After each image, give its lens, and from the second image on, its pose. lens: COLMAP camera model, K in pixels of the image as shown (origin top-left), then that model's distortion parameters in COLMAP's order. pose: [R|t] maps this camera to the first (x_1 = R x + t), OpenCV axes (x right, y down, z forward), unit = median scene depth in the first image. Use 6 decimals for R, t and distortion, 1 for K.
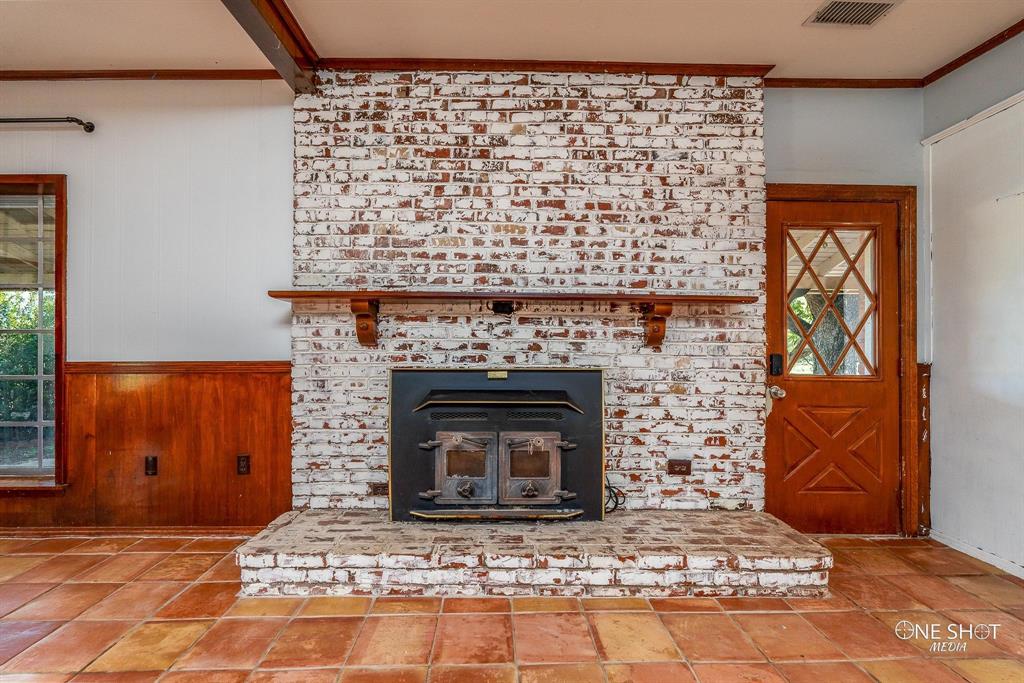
lens RADIAL K [[453.9, 0, 511.0], [0, 453.9, 344.4], [0, 0, 1]] dist [0.001053, -0.000643]
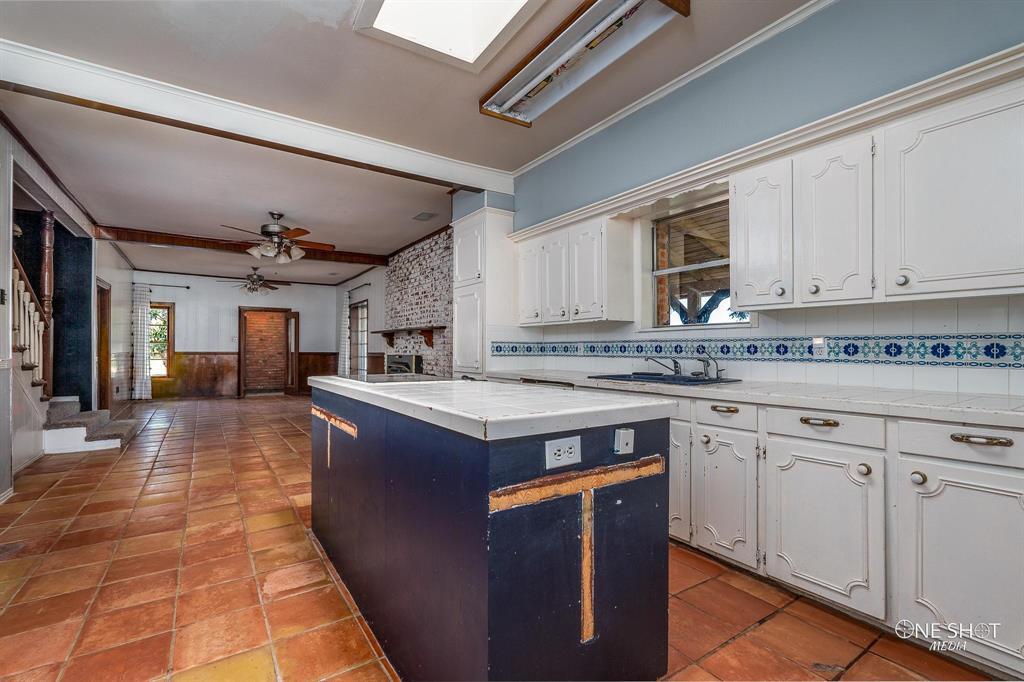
lens RADIAL K [[453.9, 0, 511.7], [0, 453.9, 345.8], [0, 0, 1]] dist [0.001053, -0.000643]
pose [[0.543852, -0.011101, -0.839108, 2.632294], [0.006843, 0.999938, -0.008793, 0.024001], [0.839153, -0.000960, 0.543894, 0.015712]]
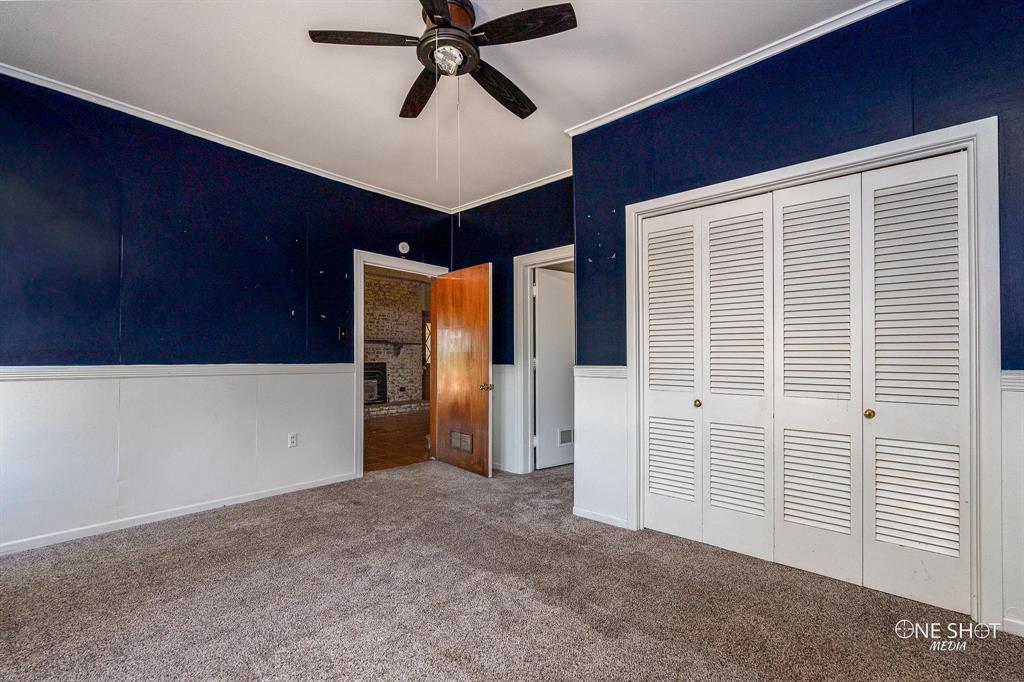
lens RADIAL K [[453.9, 0, 511.6], [0, 453.9, 349.1], [0, 0, 1]] dist [0.001053, -0.000643]
pose [[0.678061, 0.000159, 0.735006, -1.686046], [0.005791, 0.999968, -0.005558, -0.023639], [-0.734983, 0.008026, 0.678038, -2.074665]]
